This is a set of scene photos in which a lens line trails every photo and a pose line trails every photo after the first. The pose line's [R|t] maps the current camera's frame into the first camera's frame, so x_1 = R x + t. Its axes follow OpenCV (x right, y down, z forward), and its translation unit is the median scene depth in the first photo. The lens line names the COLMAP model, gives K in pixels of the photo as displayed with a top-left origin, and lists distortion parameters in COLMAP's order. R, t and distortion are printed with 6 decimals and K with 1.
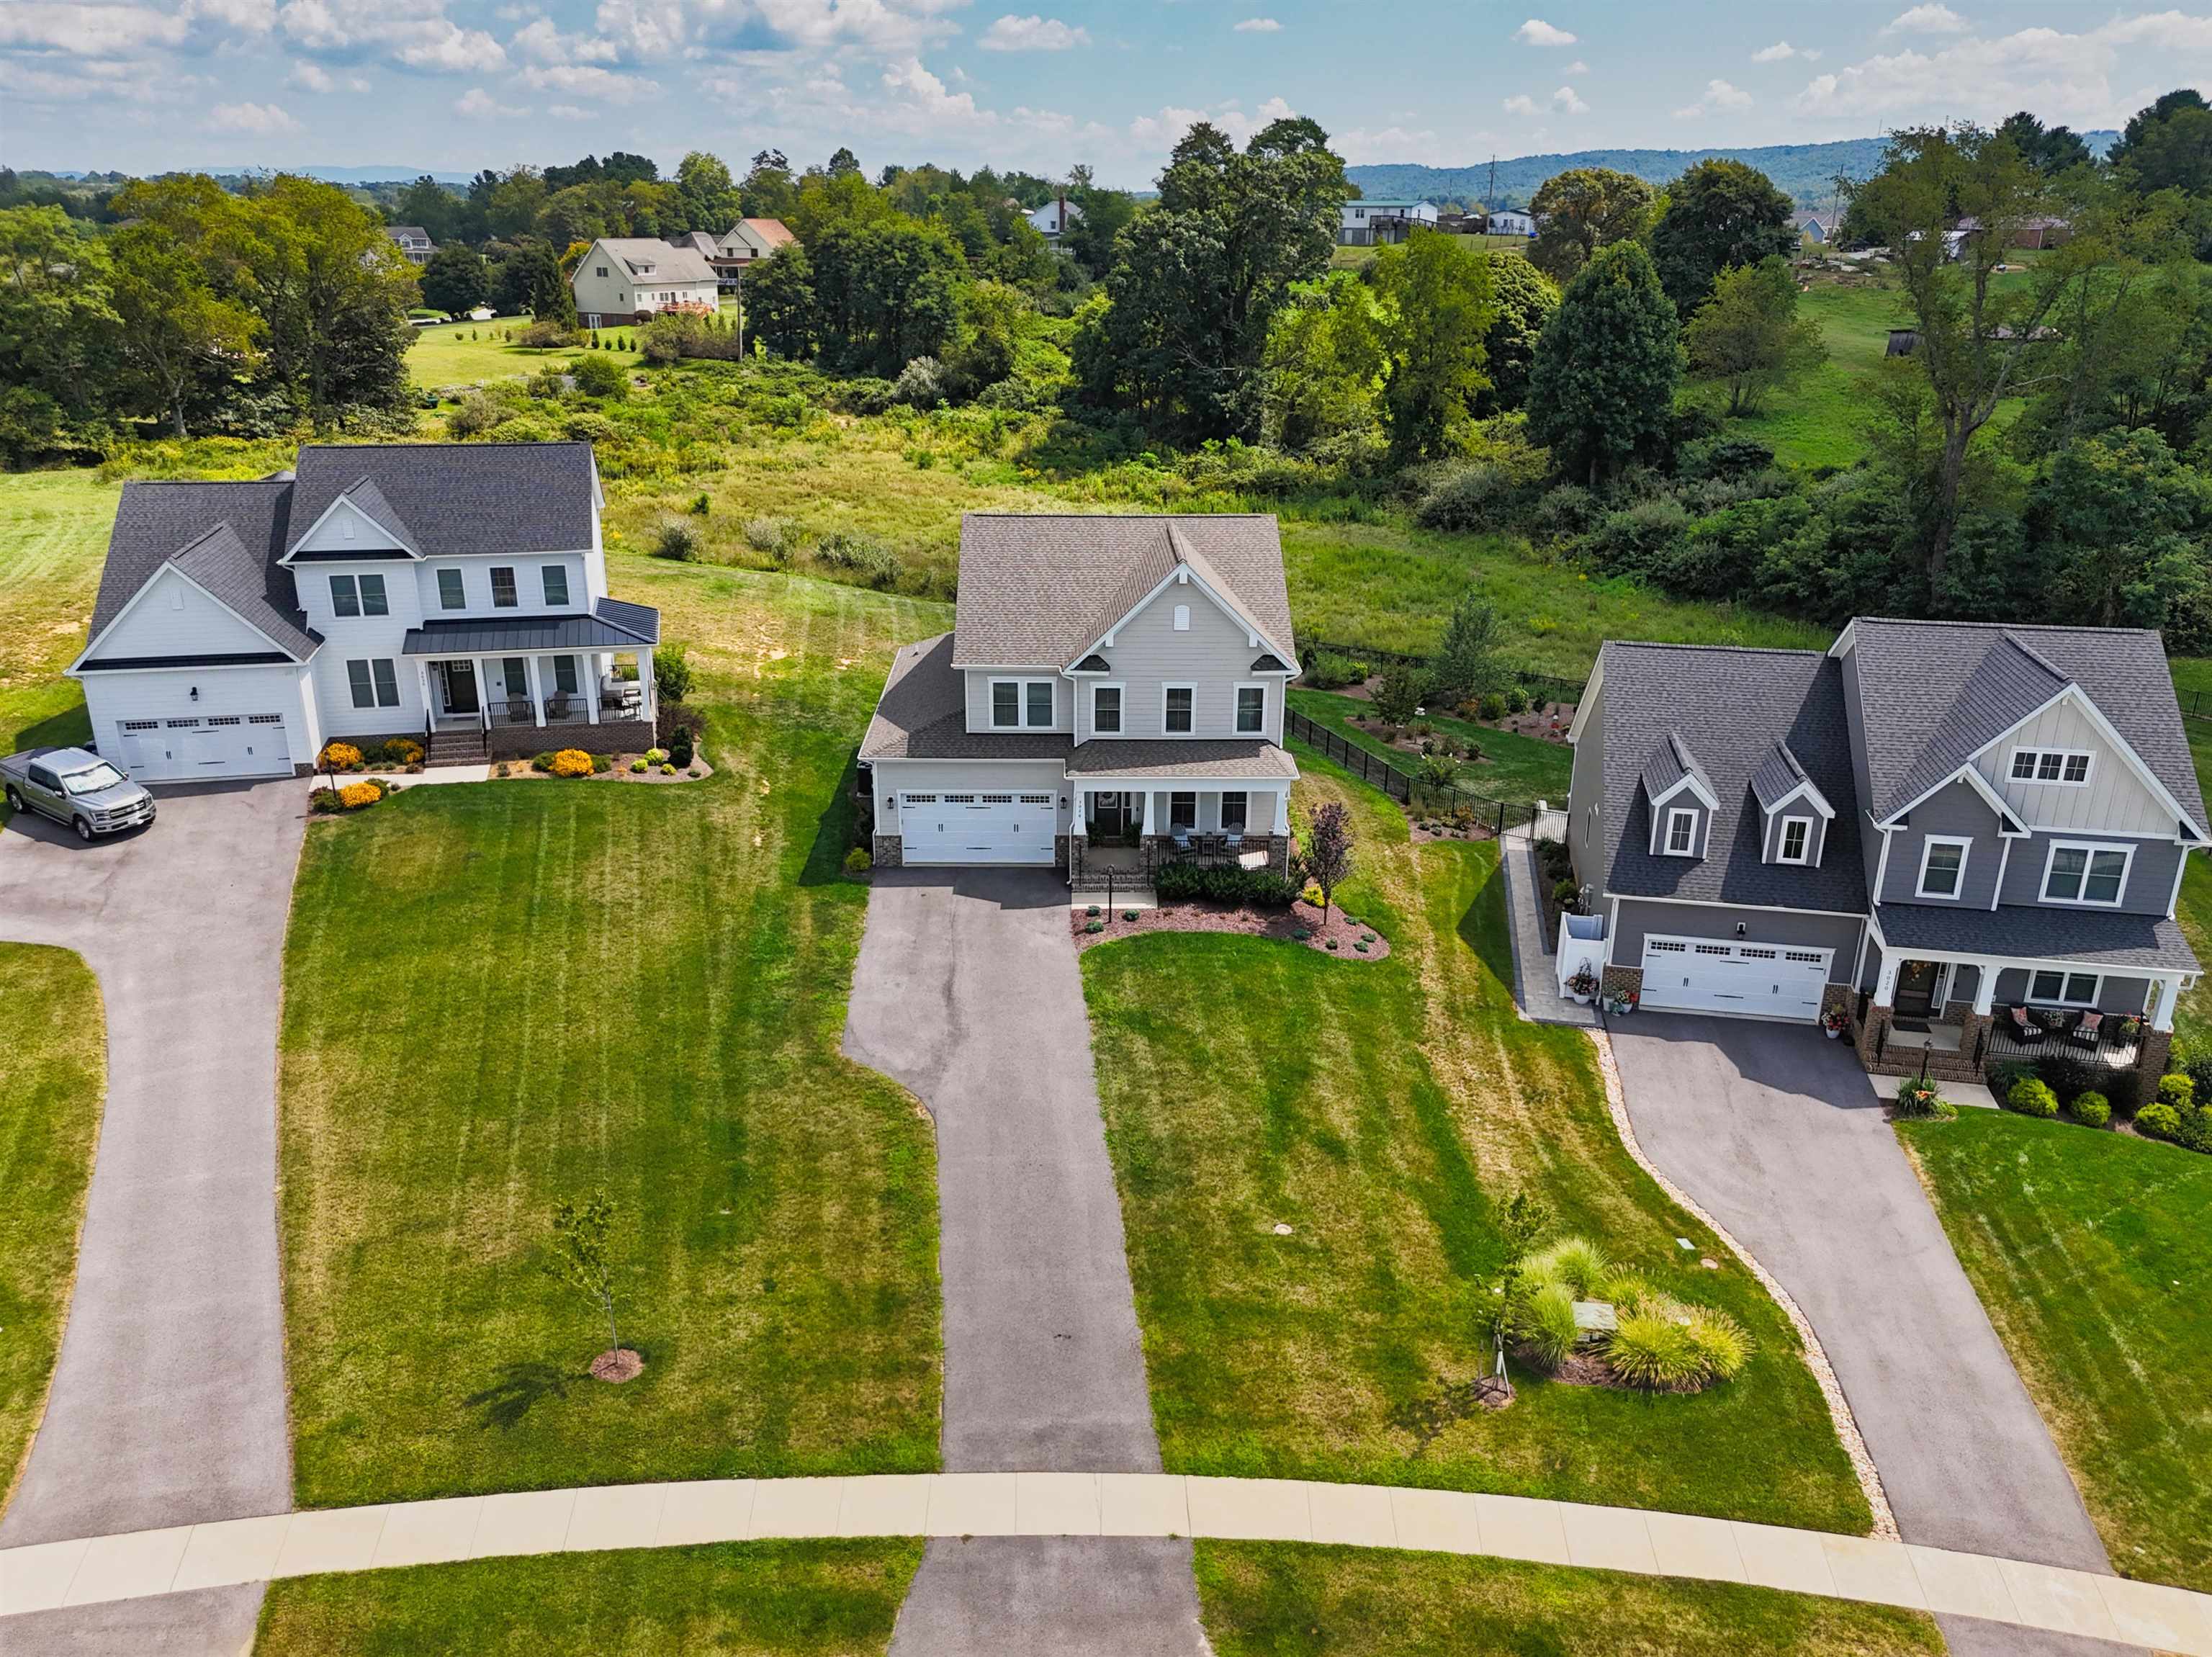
lens RADIAL K [[1687.0, 0, 1105.1], [0, 1687.0, 850.0], [0, 0, 1]] dist [0.127827, -0.160365]
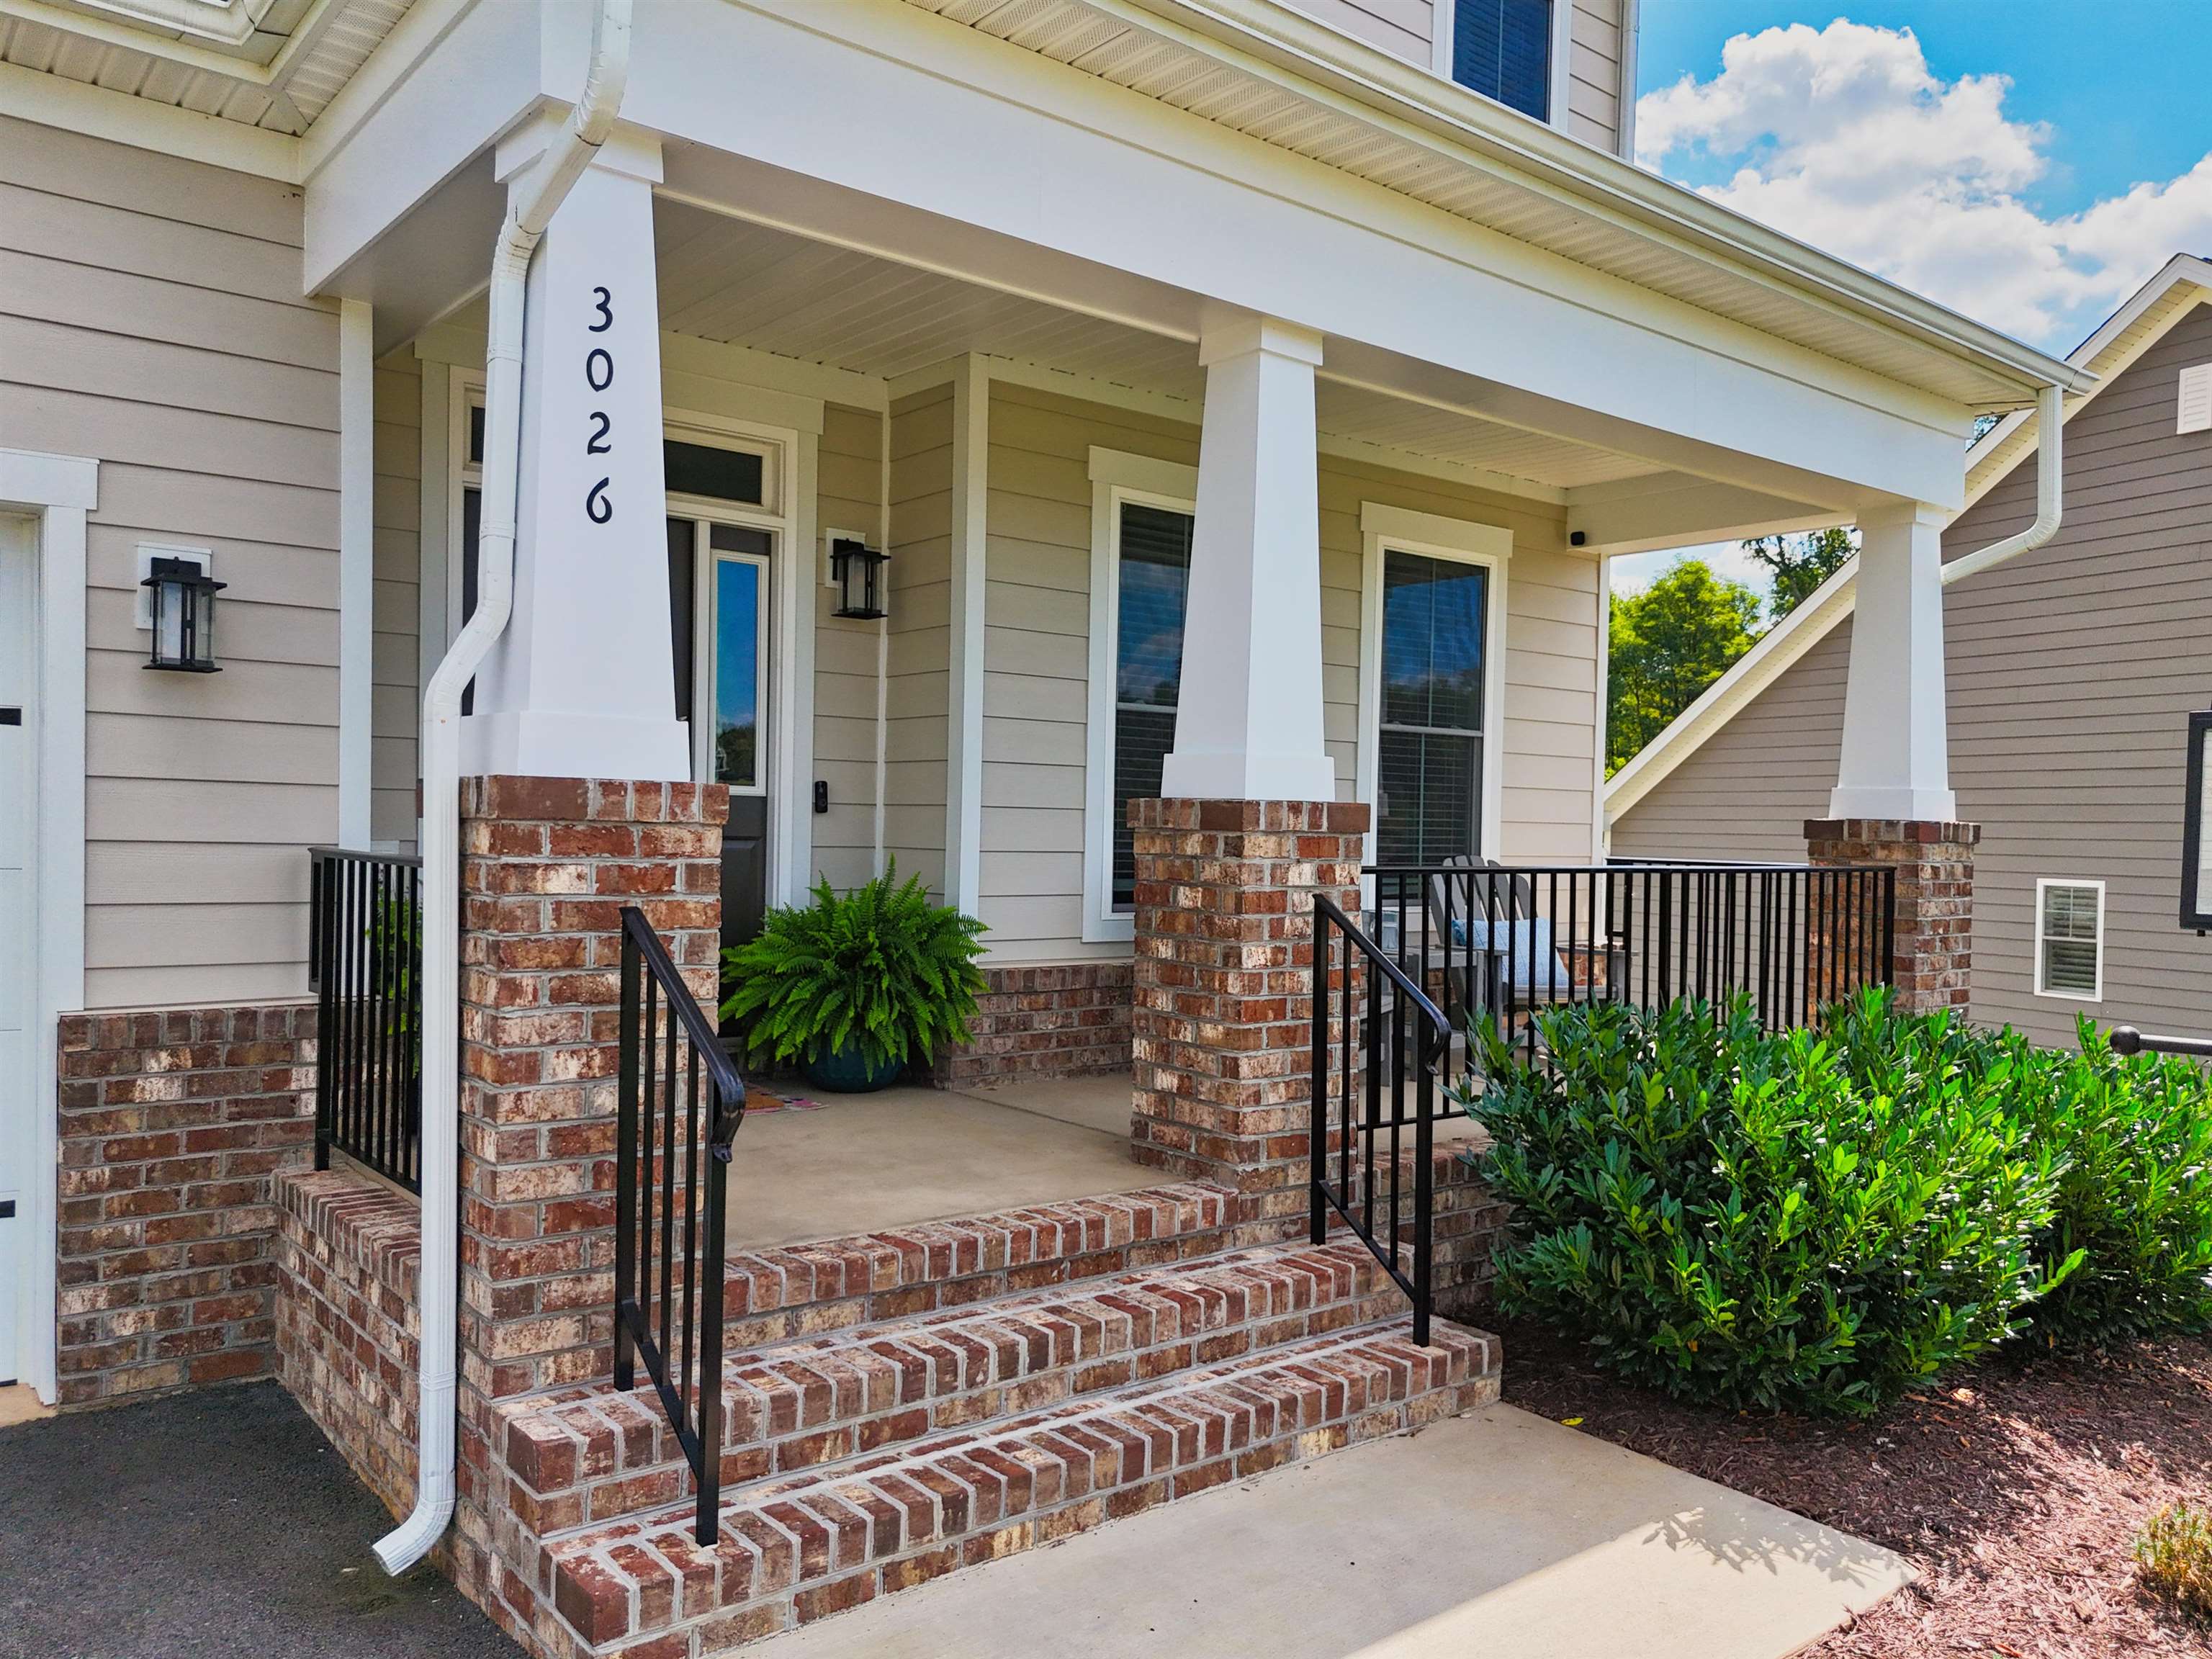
lens RADIAL K [[1664.3, 0, 1129.1], [0, 1664.3, 855.5], [0, 0, 1]] dist [0.074046, -0.089126]
pose [[0.785931, -0.000570, 0.618314, -0.040253], [0.200170, 0.946382, -0.253561, 0.016118], [-0.585017, 0.323049, 0.743905, 0.906066]]
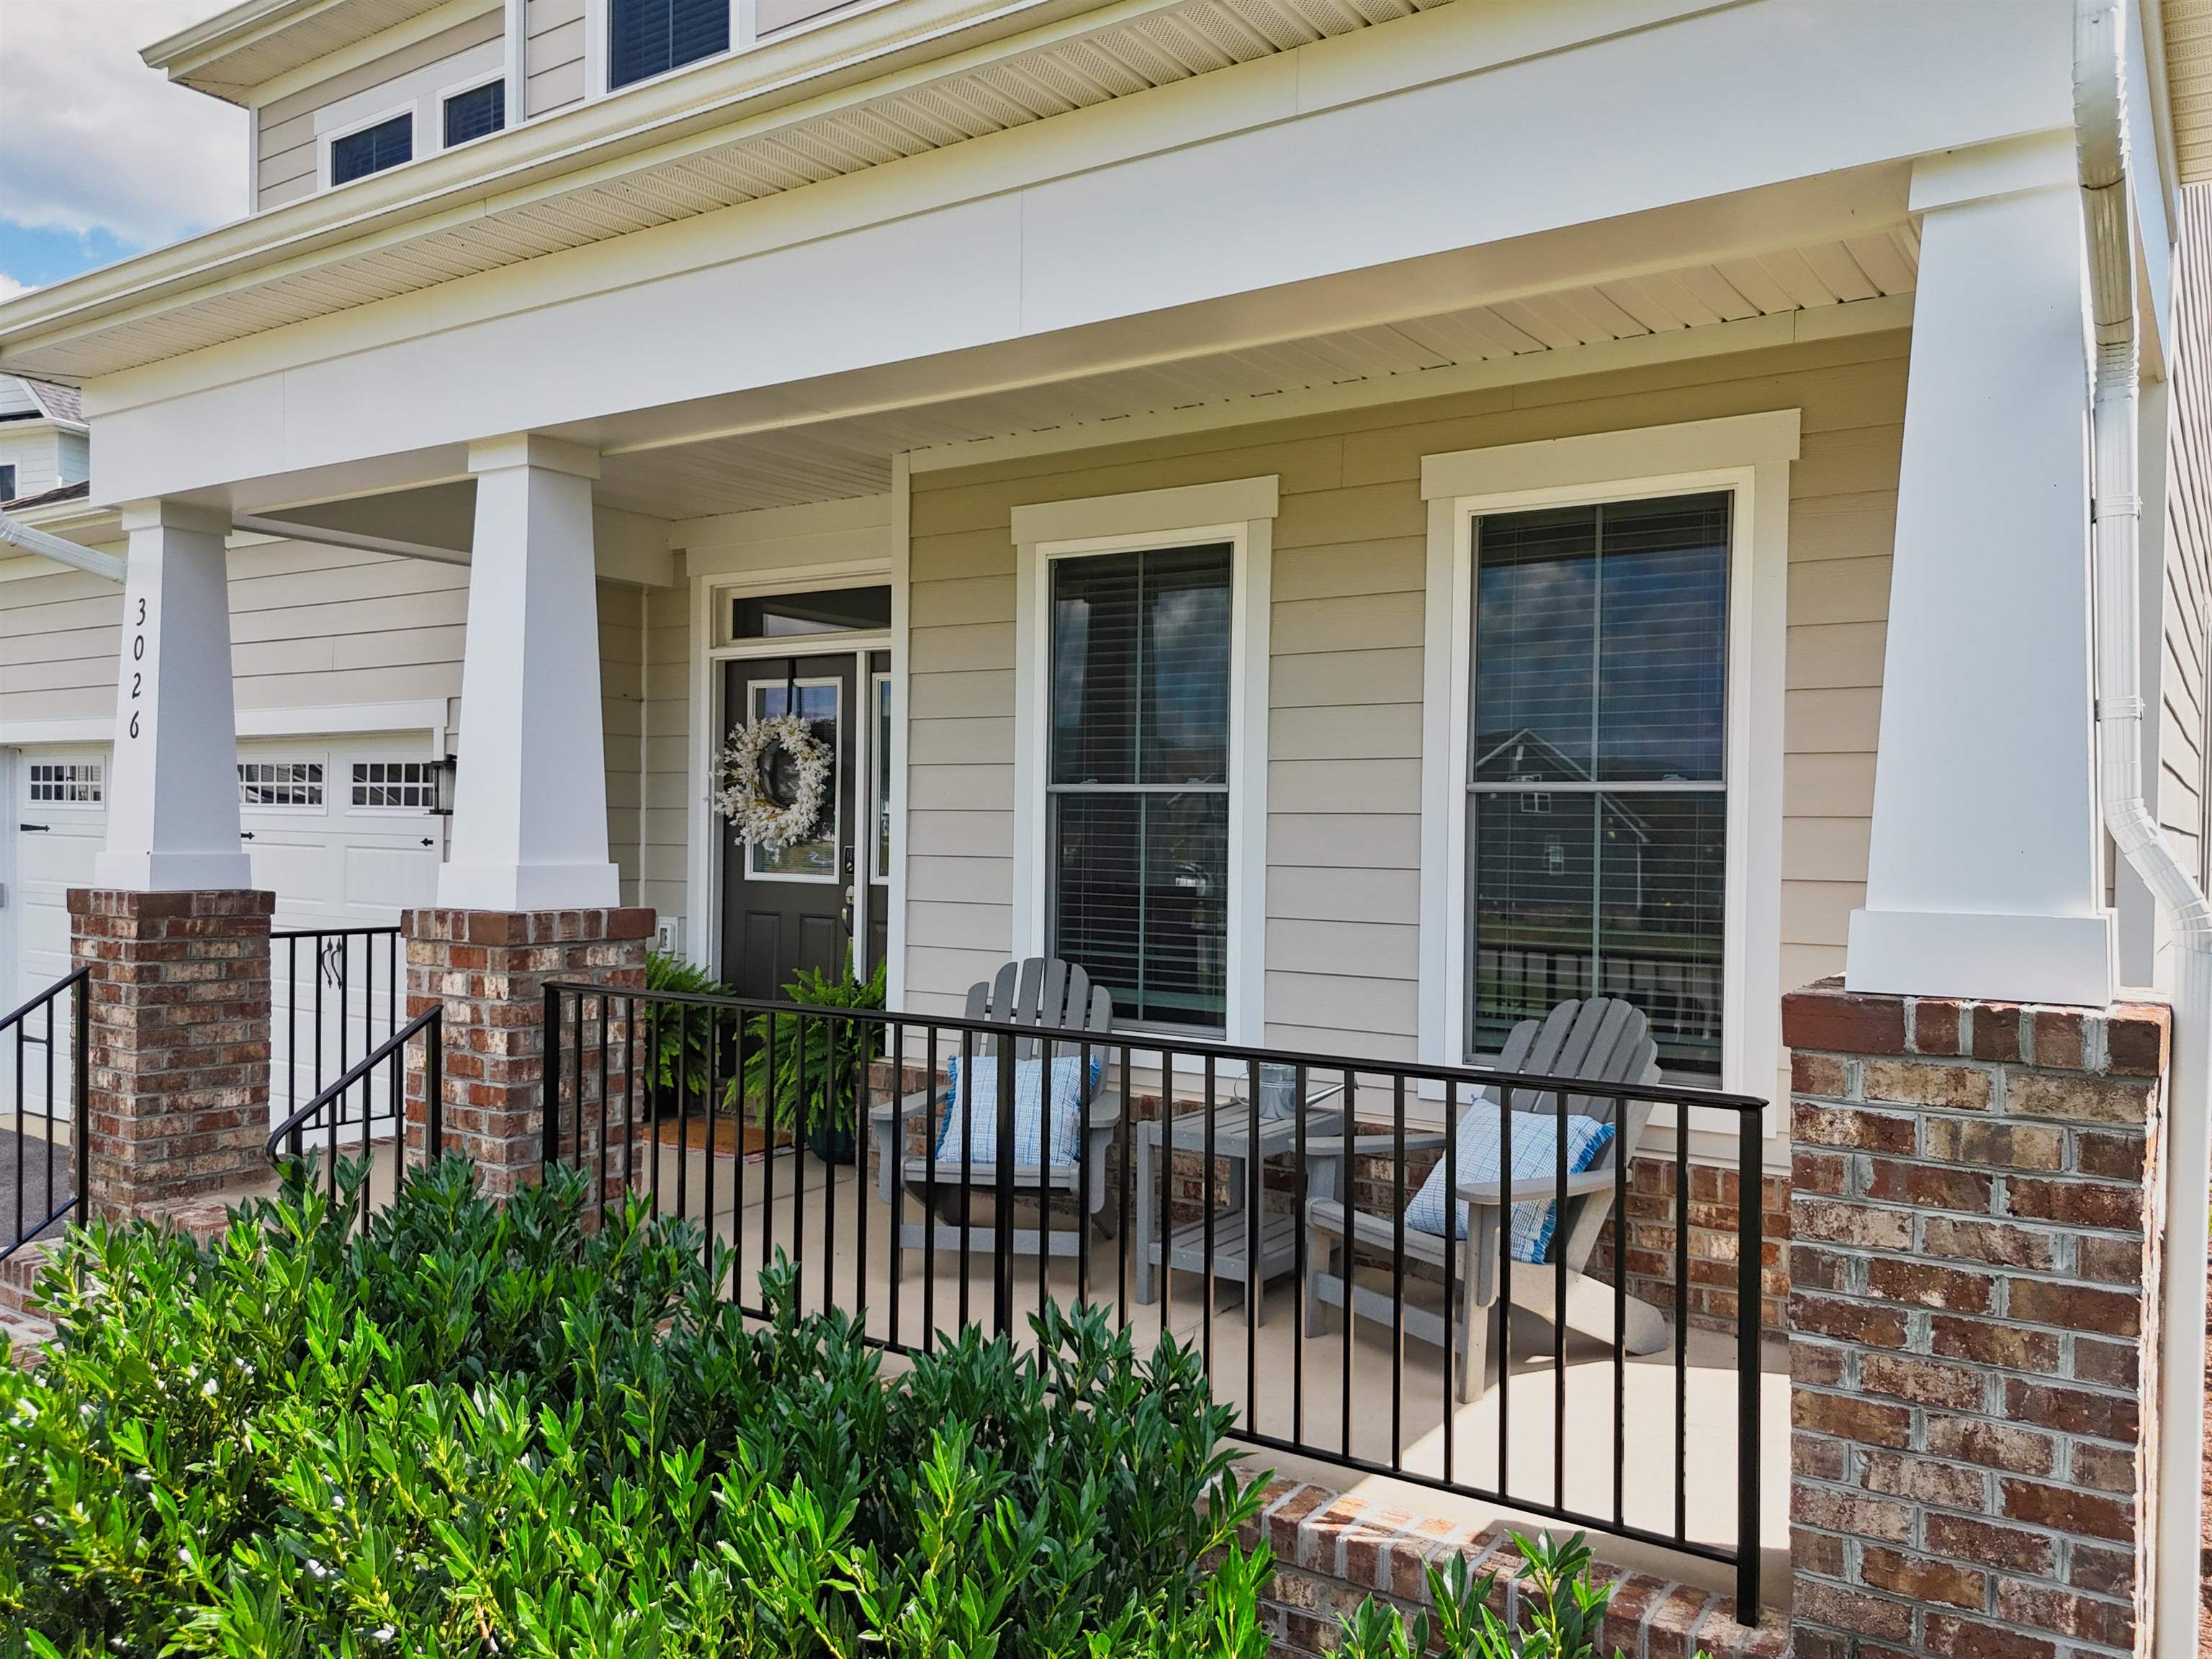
lens RADIAL K [[1637.8, 0, 1119.1], [0, 1637.8, 880.5], [0, 0, 1]] dist [0.051202, -0.073127]
pose [[0.823415, 0.023435, -0.566955, 0.106995], [-0.207340, 0.942484, -0.262172, 0.006370], [0.528203, 0.333429, 0.780914, 0.916146]]
